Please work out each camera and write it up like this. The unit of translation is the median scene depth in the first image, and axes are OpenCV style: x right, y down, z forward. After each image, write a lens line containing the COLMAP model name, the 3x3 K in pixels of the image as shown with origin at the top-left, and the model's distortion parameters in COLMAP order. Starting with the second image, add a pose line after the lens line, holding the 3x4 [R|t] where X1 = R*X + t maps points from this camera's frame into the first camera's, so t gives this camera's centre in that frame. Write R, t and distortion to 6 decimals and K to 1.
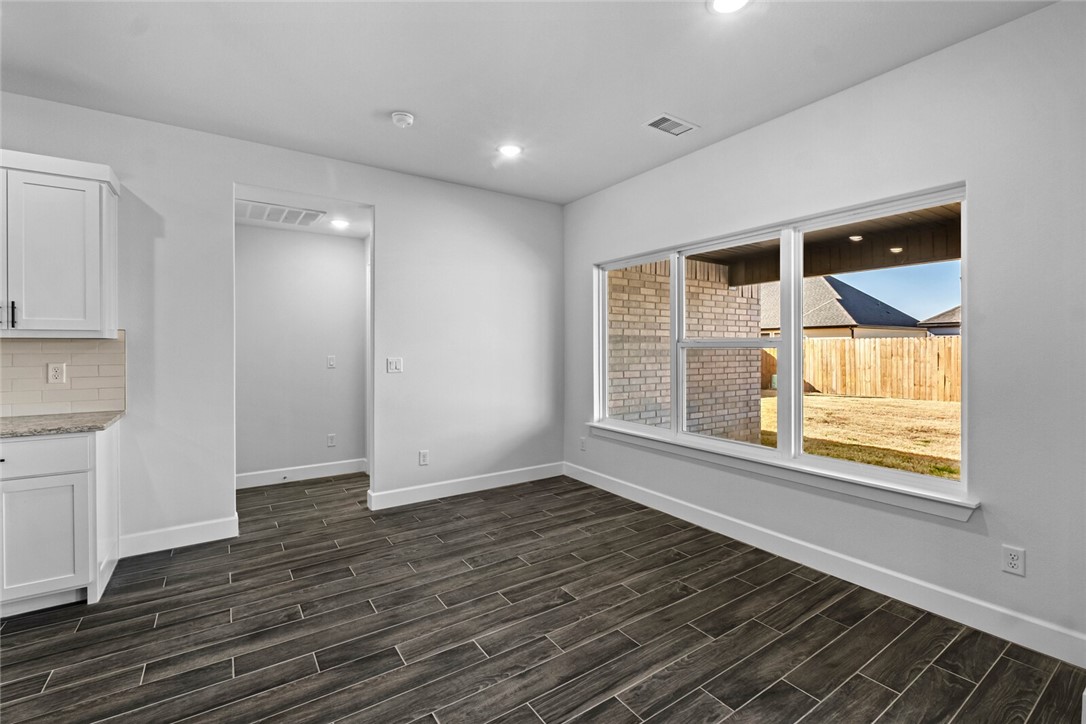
lens RADIAL K [[473.5, 0, 538.0], [0, 473.5, 352.4], [0, 0, 1]] dist [-0.003222, -0.001085]
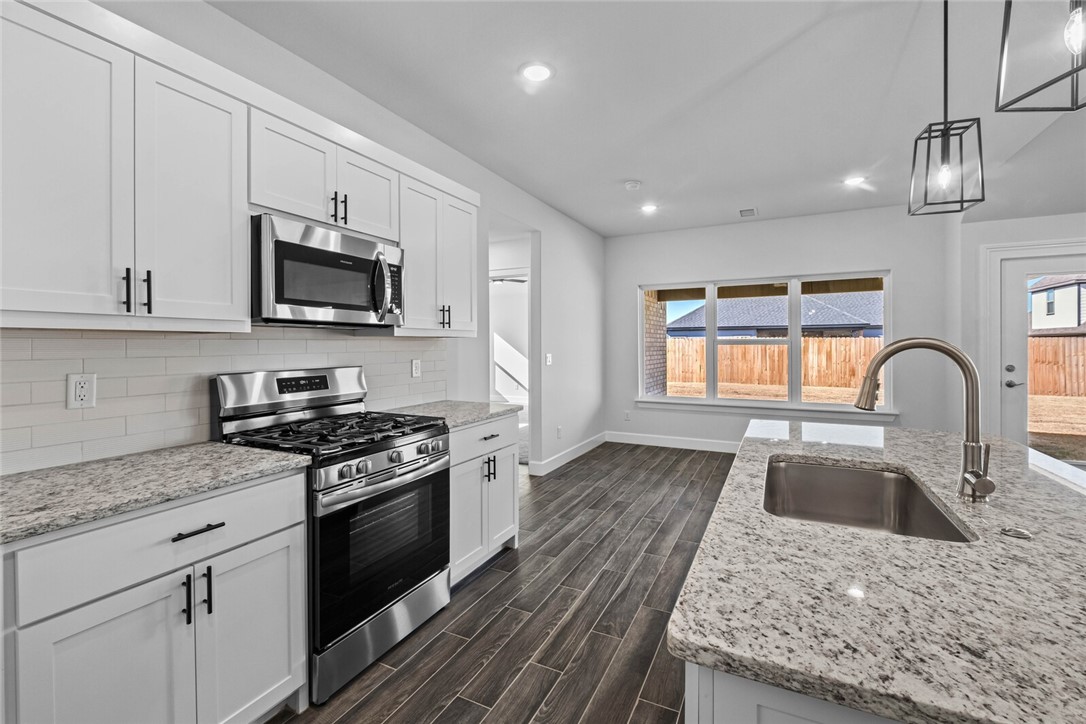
lens RADIAL K [[473.5, 0, 538.0], [0, 473.5, 352.4], [0, 0, 1]] dist [-0.003222, -0.001085]
pose [[0.874410, -0.009080, 0.485103, -1.320271], [0.007708, 0.999959, 0.004821, 0.003309], [-0.485127, -0.000477, 0.874444, -0.120567]]
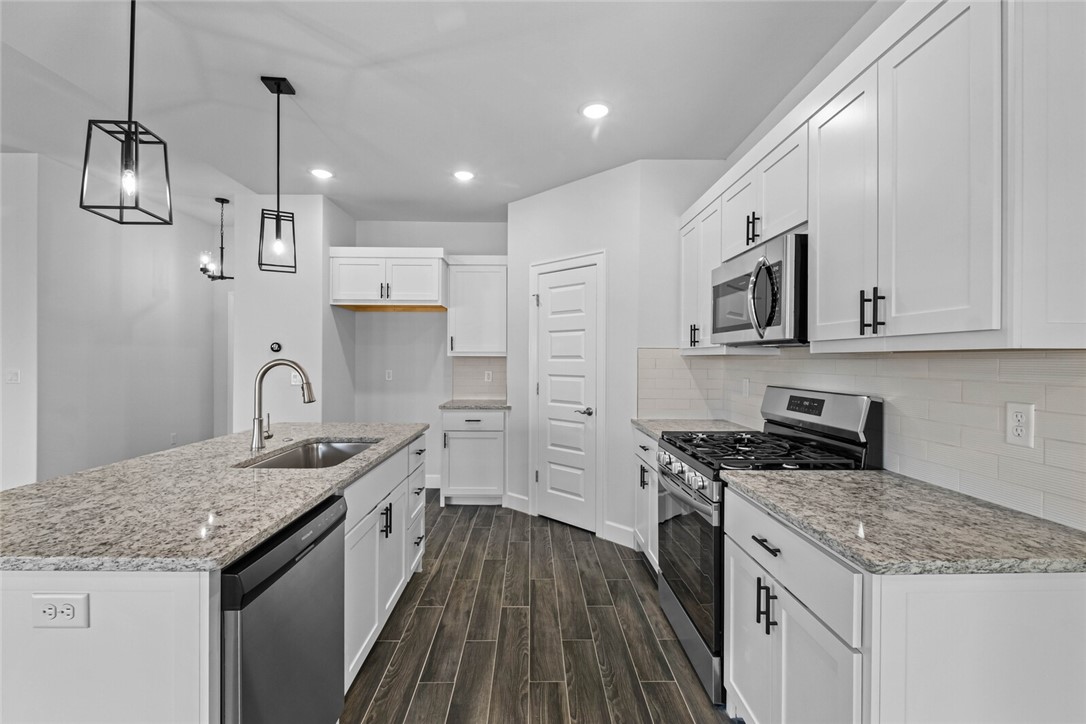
lens RADIAL K [[473.5, 0, 538.0], [0, 473.5, 352.4], [0, 0, 1]] dist [-0.003222, -0.001085]
pose [[-0.547076, -0.010153, -0.837021, -0.366957], [-0.010552, 0.999931, -0.005233, -0.020414], [0.837016, 0.005970, -0.547145, 0.859041]]
